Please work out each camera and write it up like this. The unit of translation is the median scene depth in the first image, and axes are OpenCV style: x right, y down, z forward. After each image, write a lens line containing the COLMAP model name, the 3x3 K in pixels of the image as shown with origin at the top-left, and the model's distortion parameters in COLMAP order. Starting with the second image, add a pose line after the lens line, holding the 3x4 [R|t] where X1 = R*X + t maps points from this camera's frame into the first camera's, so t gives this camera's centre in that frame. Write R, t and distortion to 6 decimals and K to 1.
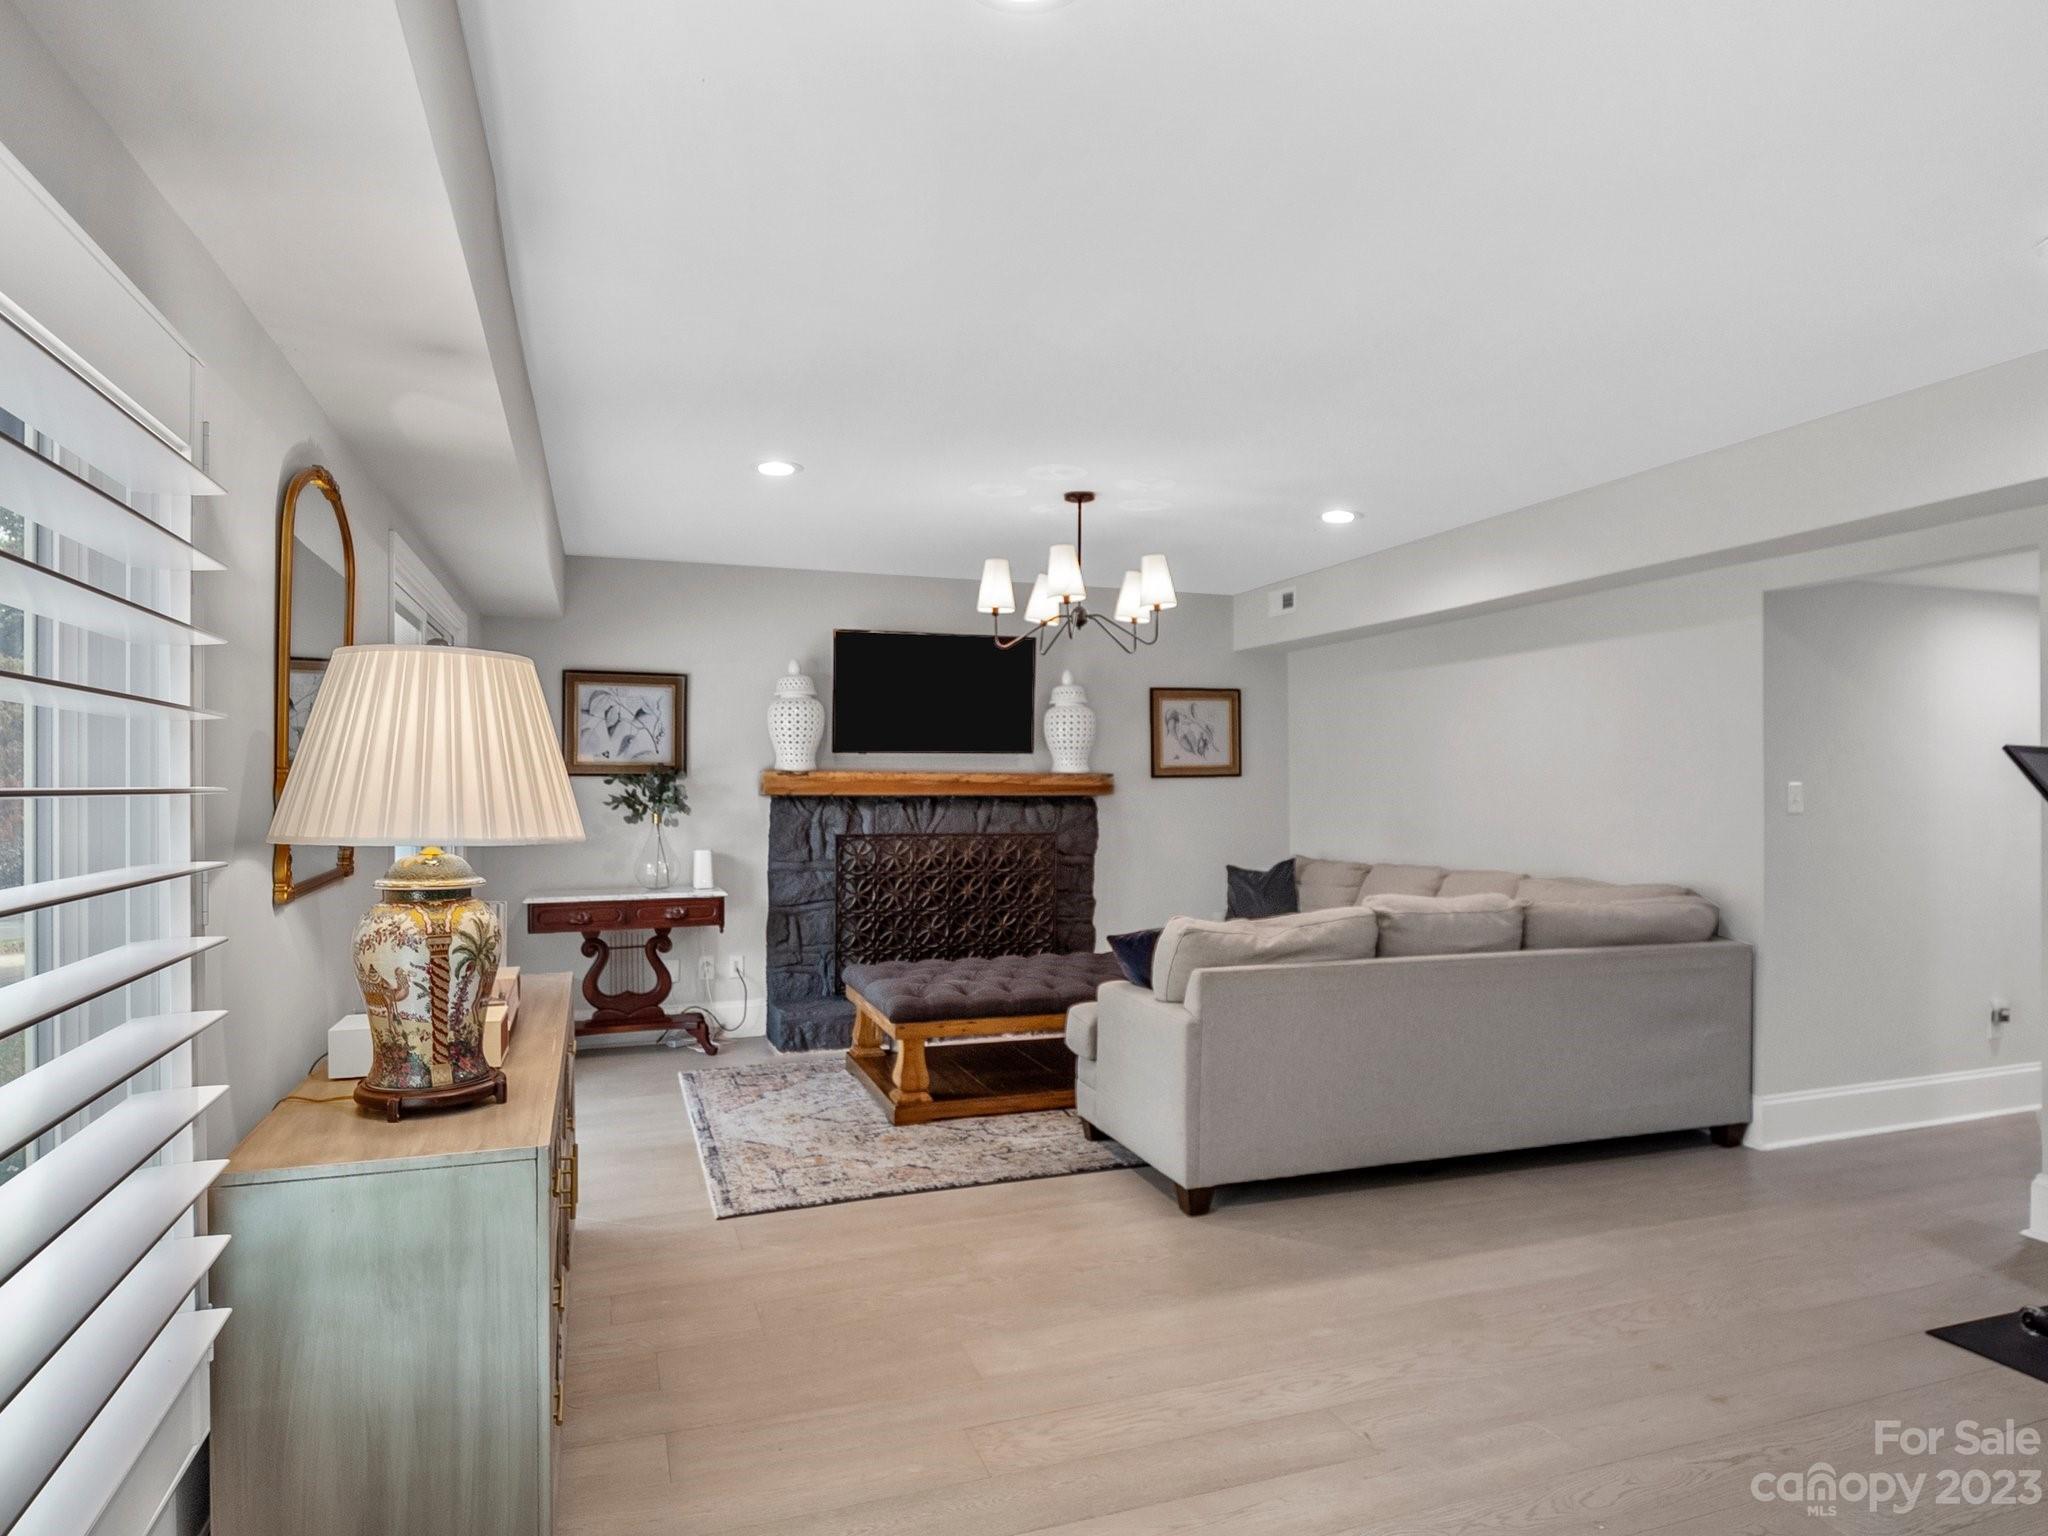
lens RADIAL K [[1222.8, 0, 1065.8], [0, 1222.8, 767.7], [0, 0, 1]] dist [-0.006971, -0.003204]
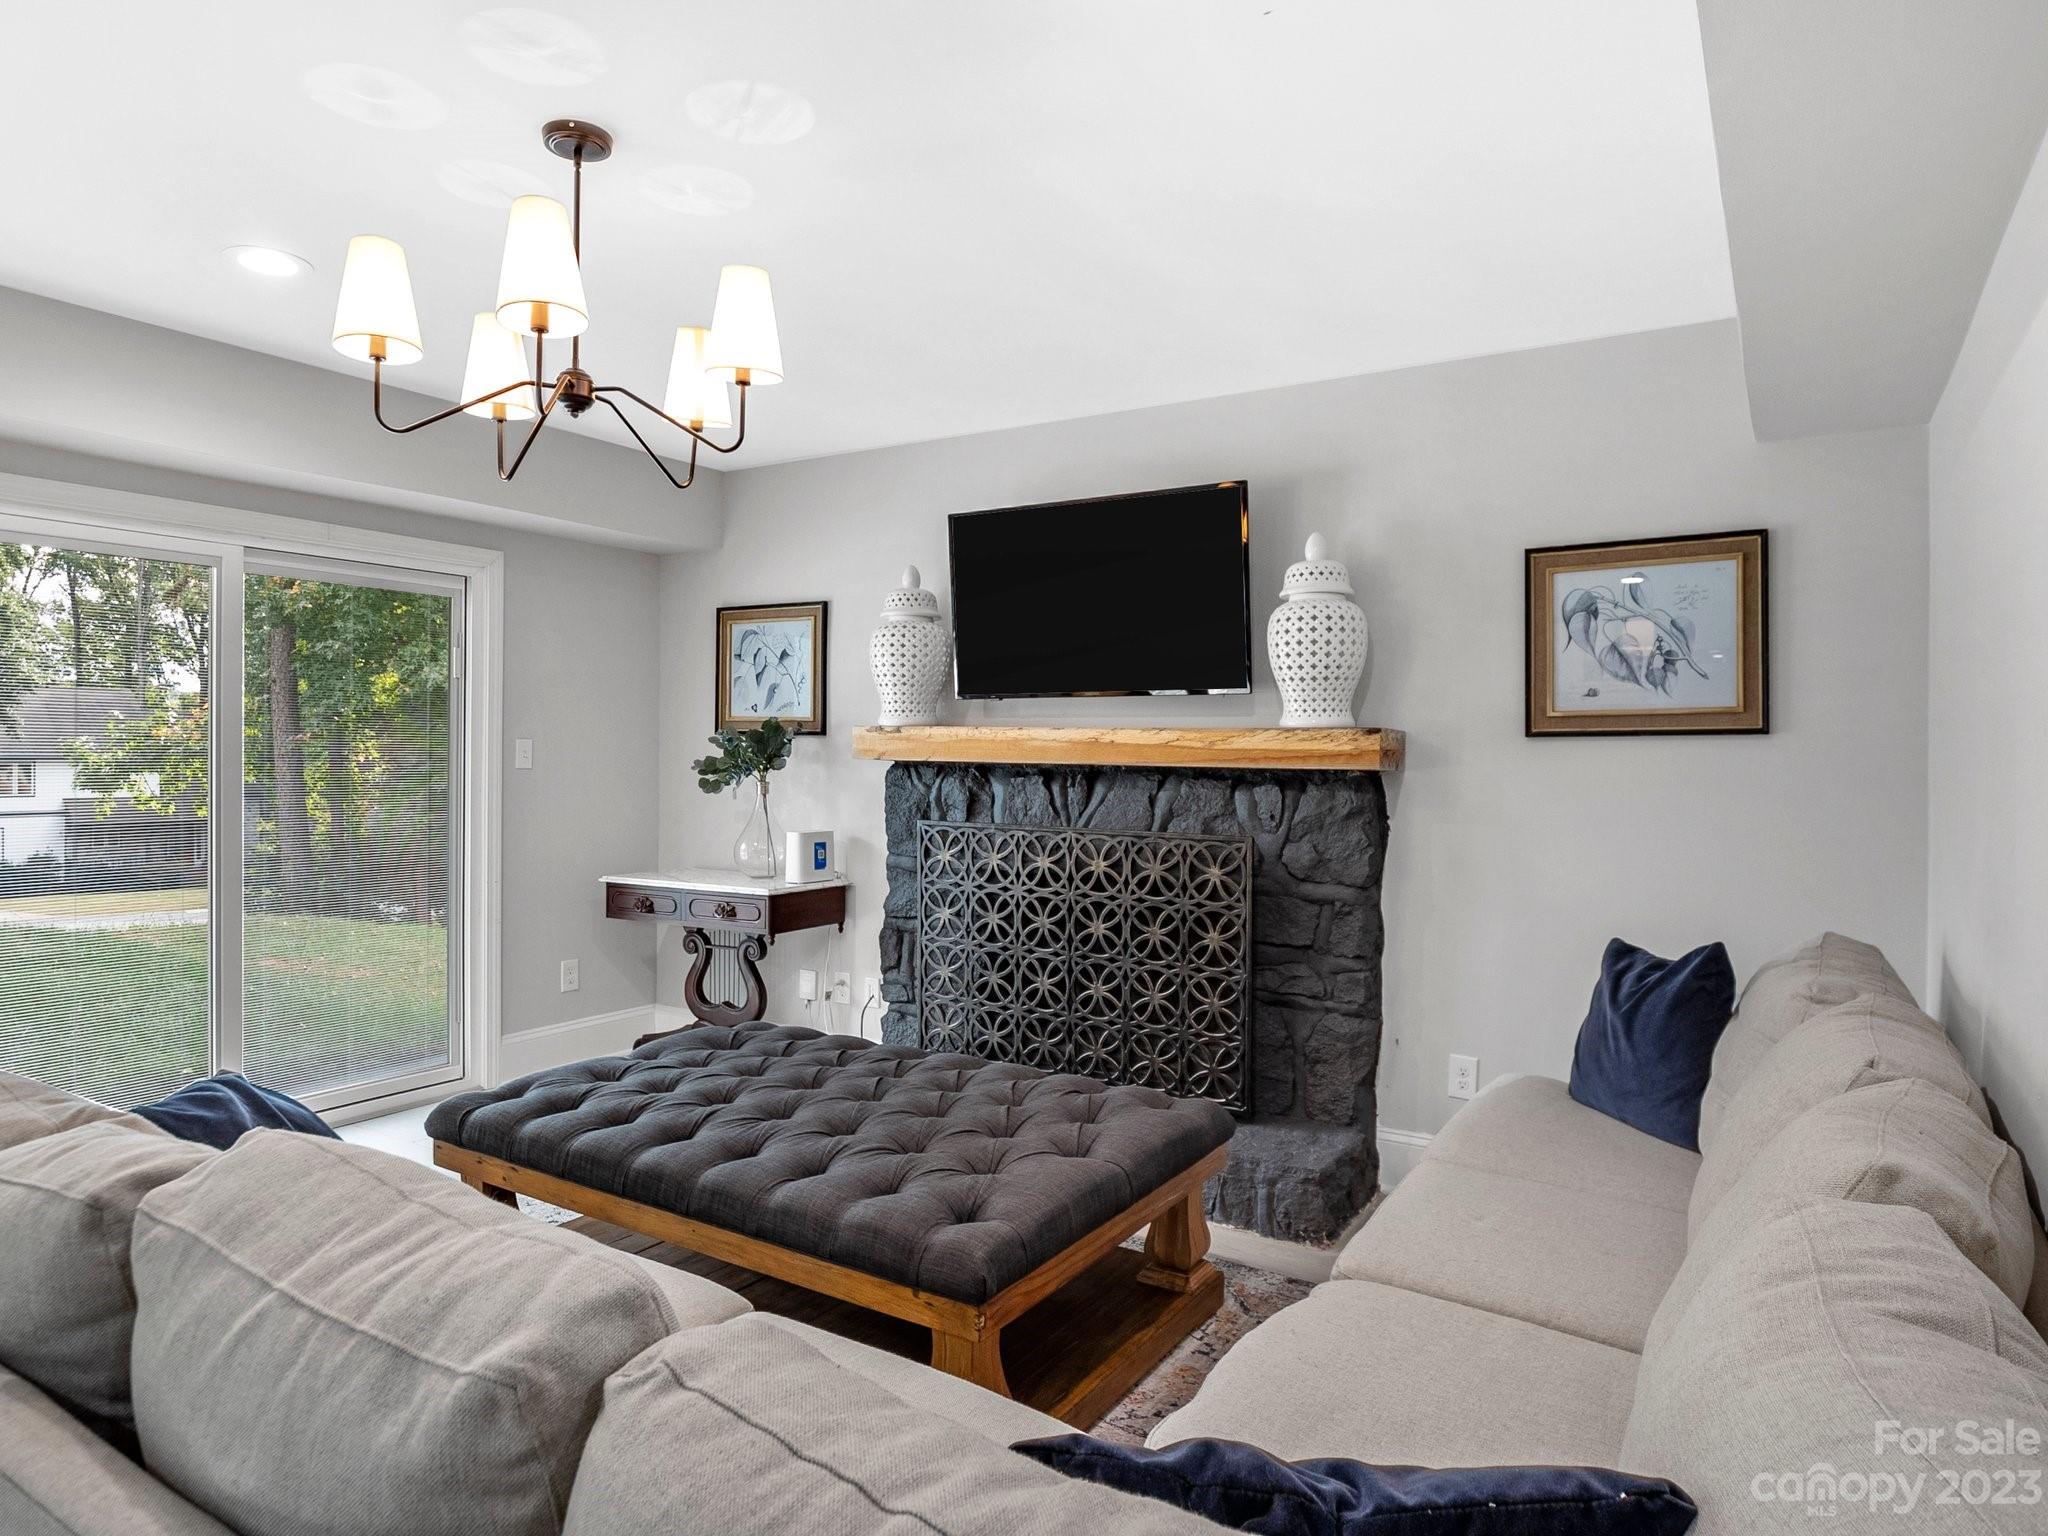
lens RADIAL K [[1222.8, 0, 1065.8], [0, 1222.8, 767.7], [0, 0, 1]] dist [-0.006971, -0.003204]
pose [[0.614093, 0.017507, -0.789039, 0.376352], [0.000732, 0.999741, 0.022752, 0.010187], [0.789233, -0.014549, 0.613921, 0.627806]]
